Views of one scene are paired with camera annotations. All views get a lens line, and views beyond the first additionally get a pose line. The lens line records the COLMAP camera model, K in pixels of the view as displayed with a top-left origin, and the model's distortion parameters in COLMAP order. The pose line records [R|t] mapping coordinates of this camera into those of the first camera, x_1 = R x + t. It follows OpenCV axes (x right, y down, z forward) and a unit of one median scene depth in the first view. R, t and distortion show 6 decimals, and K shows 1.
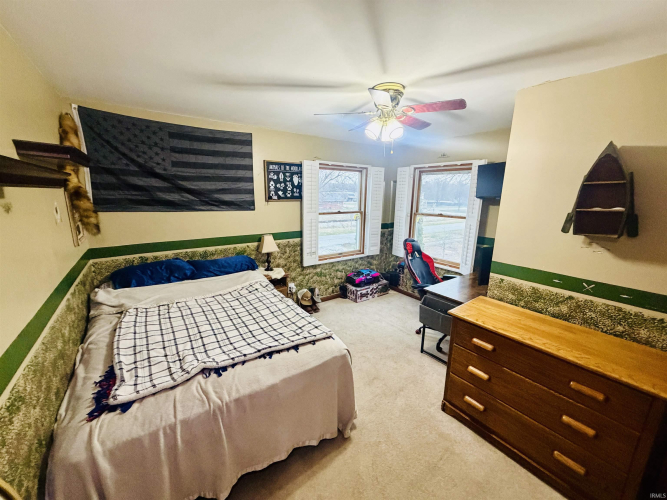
lens RADIAL K [[266.0, 0, 332.8], [0, 266.0, 250.4], [0, 0, 1]] dist [0.002572, -0.000556]
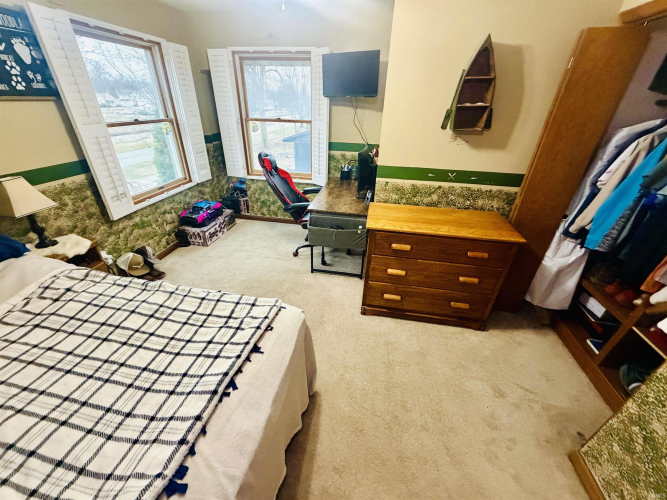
lens RADIAL K [[266.0, 0, 332.9], [0, 266.0, 249.1], [0, 0, 1]] dist [0.002572, -0.000556]
pose [[0.719001, -0.336691, 0.608011, -0.179401], [0.134816, 0.925773, 0.353227, -0.034259], [-0.681808, -0.172001, 0.711023, 0.258963]]
